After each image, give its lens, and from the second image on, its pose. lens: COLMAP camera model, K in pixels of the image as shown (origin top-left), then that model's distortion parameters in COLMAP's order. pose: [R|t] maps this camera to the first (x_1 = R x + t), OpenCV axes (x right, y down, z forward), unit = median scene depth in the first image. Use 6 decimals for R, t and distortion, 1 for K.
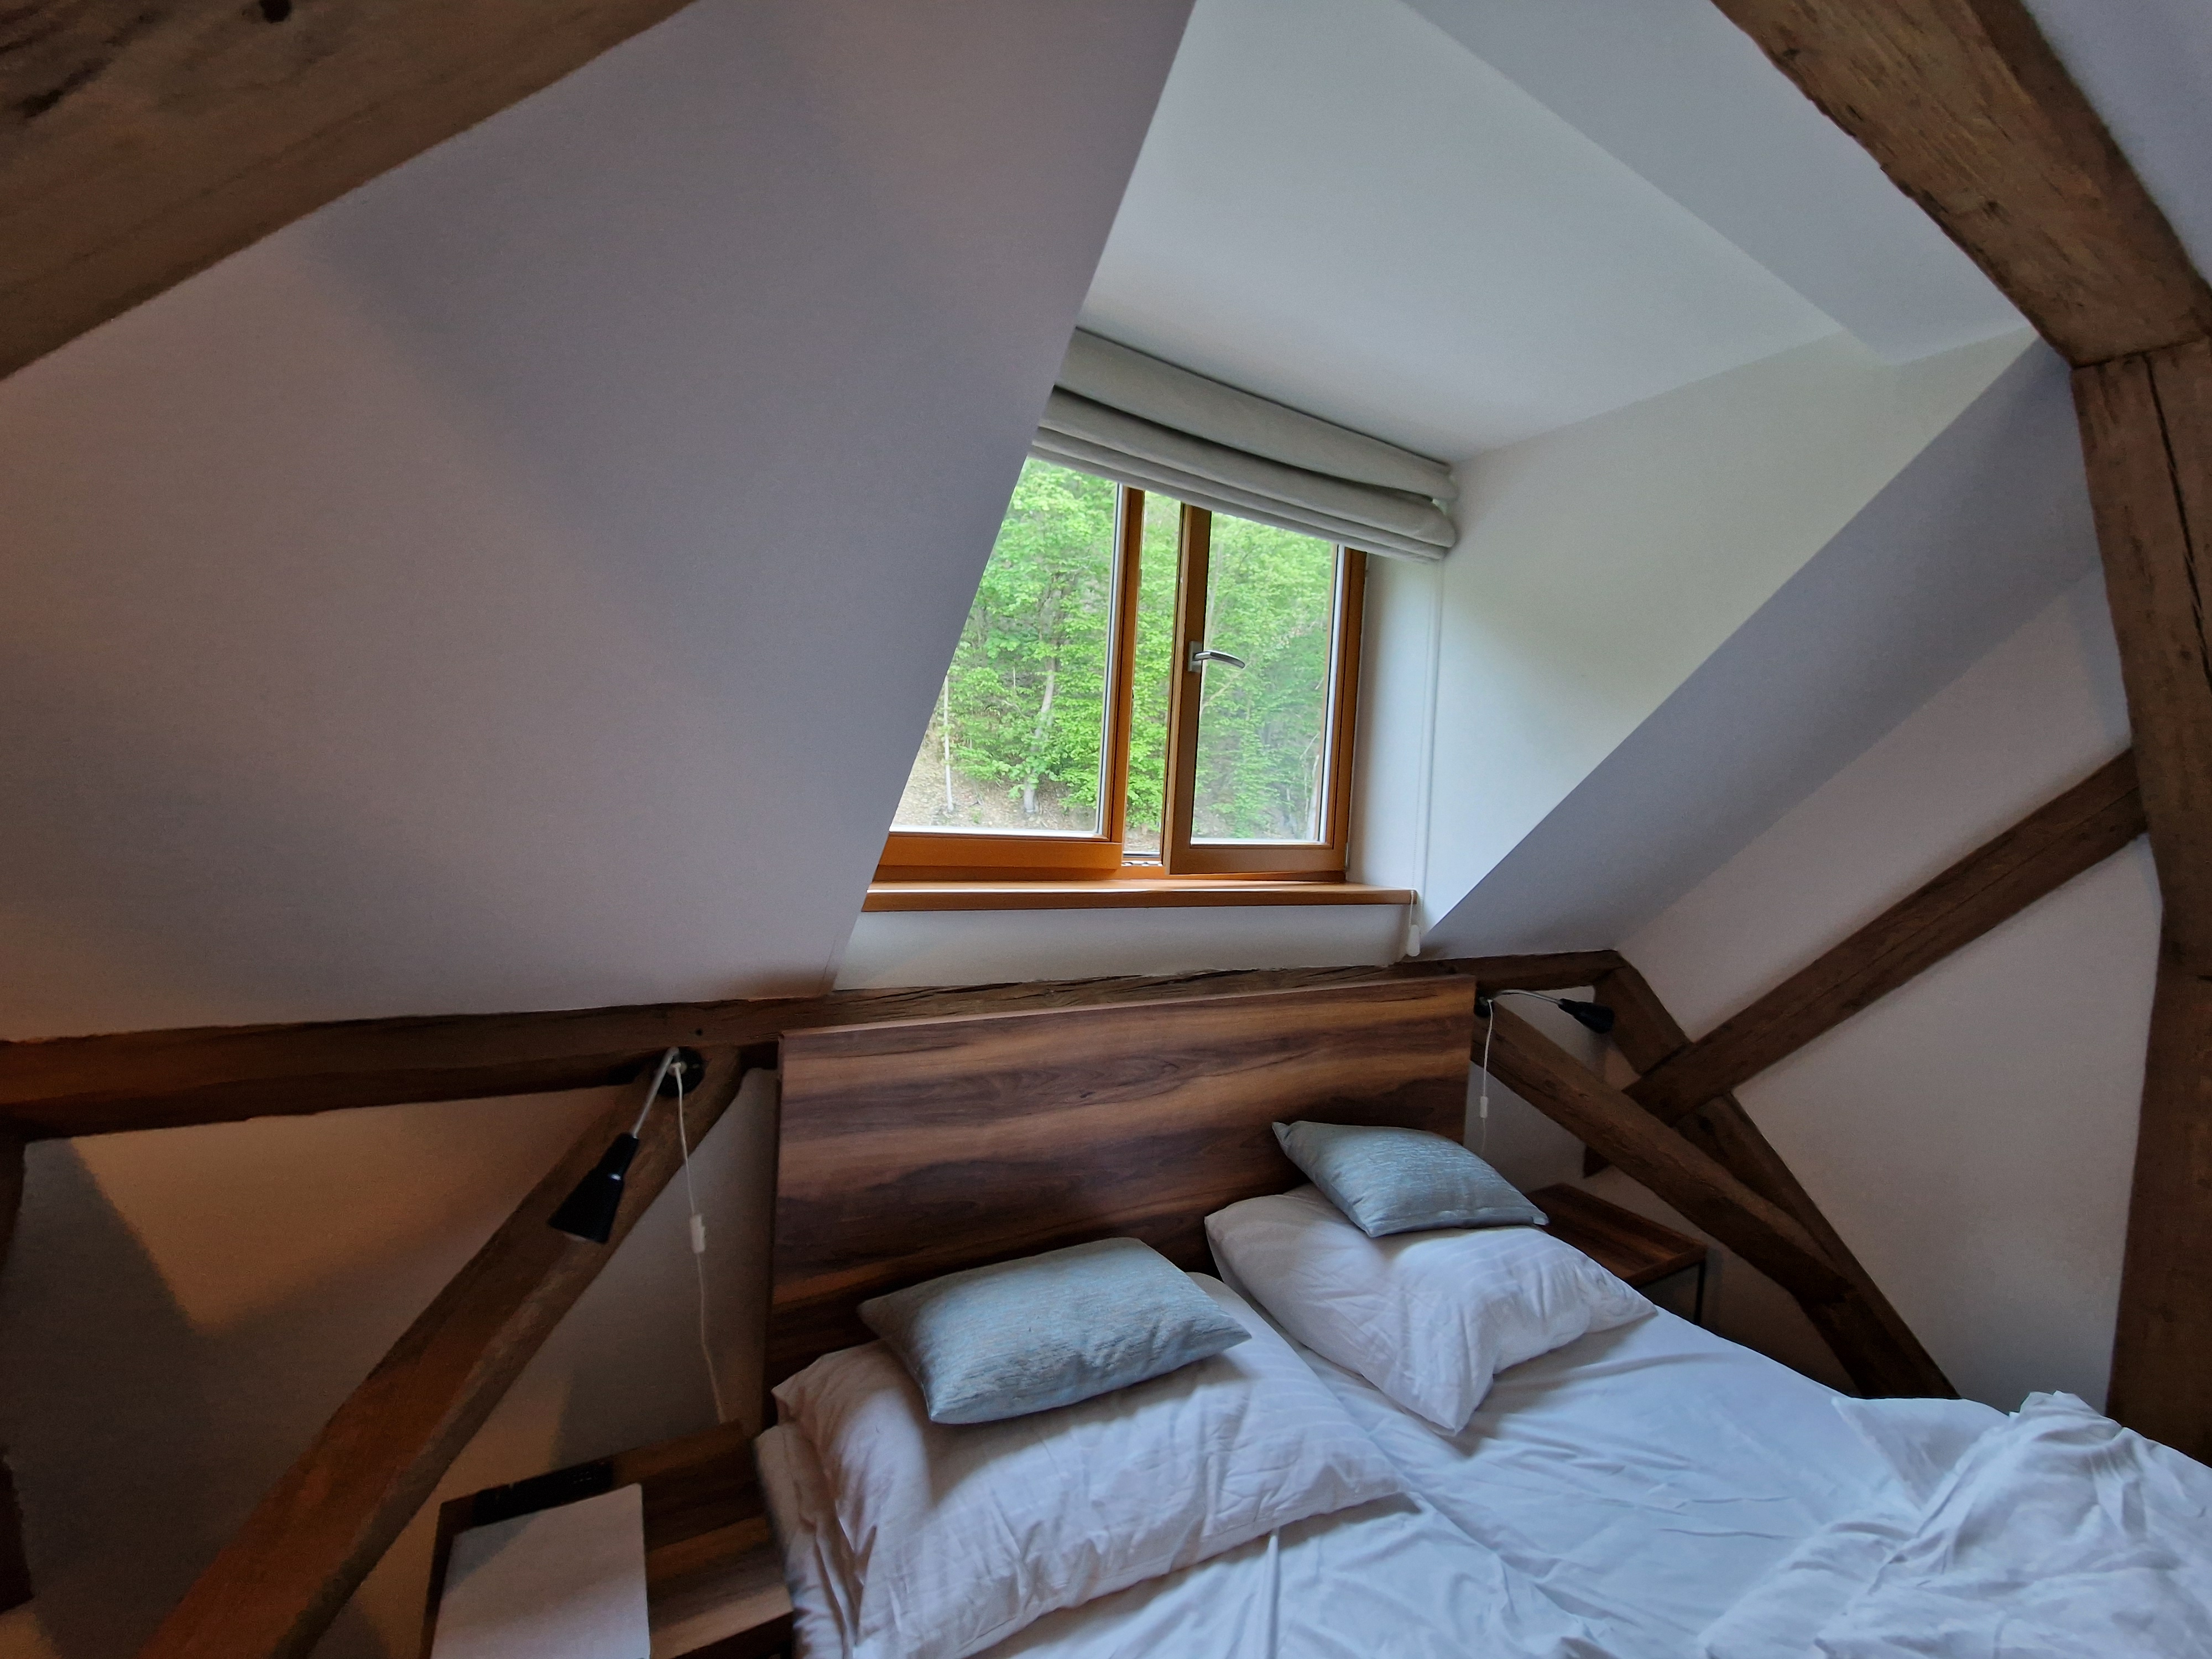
lens RADIAL K [[880.6, 0, 1106.0], [0, 880.6, 829.5], [0, 0, 1]] dist [-0.000804, -0.006996]
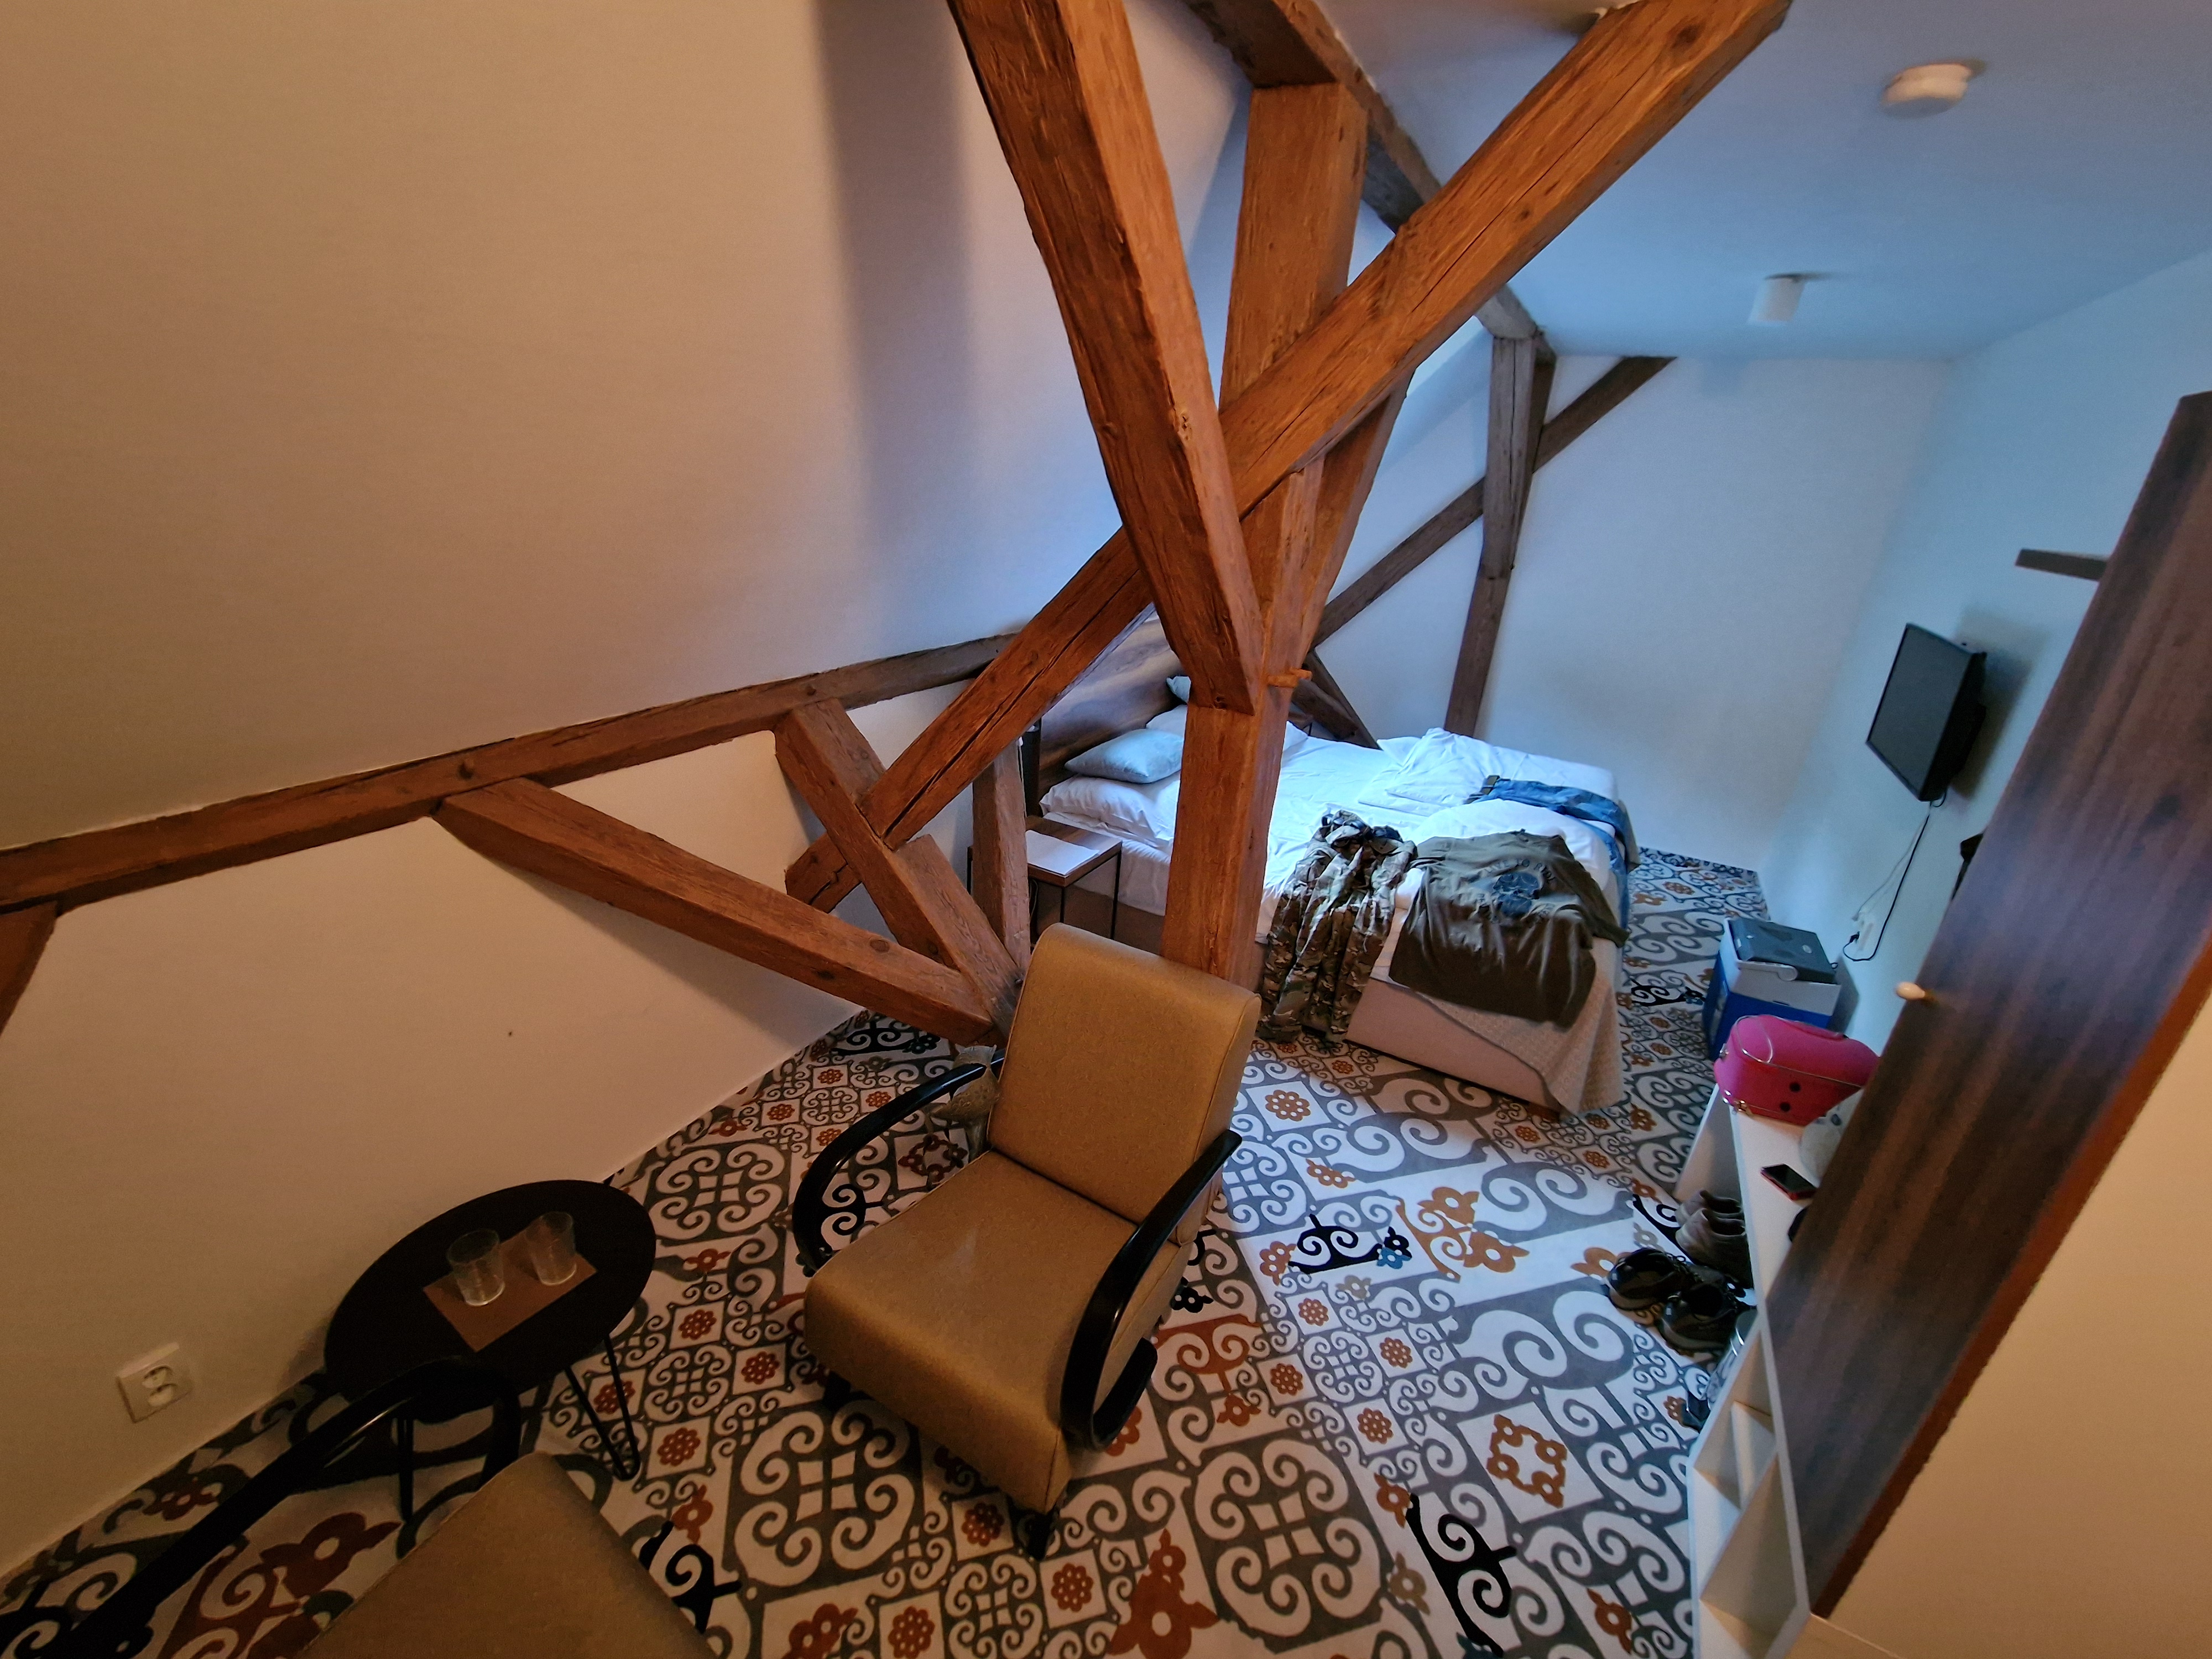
lens RADIAL K [[880.6, 0, 1106.0], [0, 880.6, 829.5], [0, 0, 1]] dist [-0.000804, -0.006996]
pose [[0.868925, -0.193368, 0.455607, -1.266642], [0.006214, 0.924713, 0.380614, -0.167884], [-0.494904, -0.327895, 0.804708, -0.943208]]
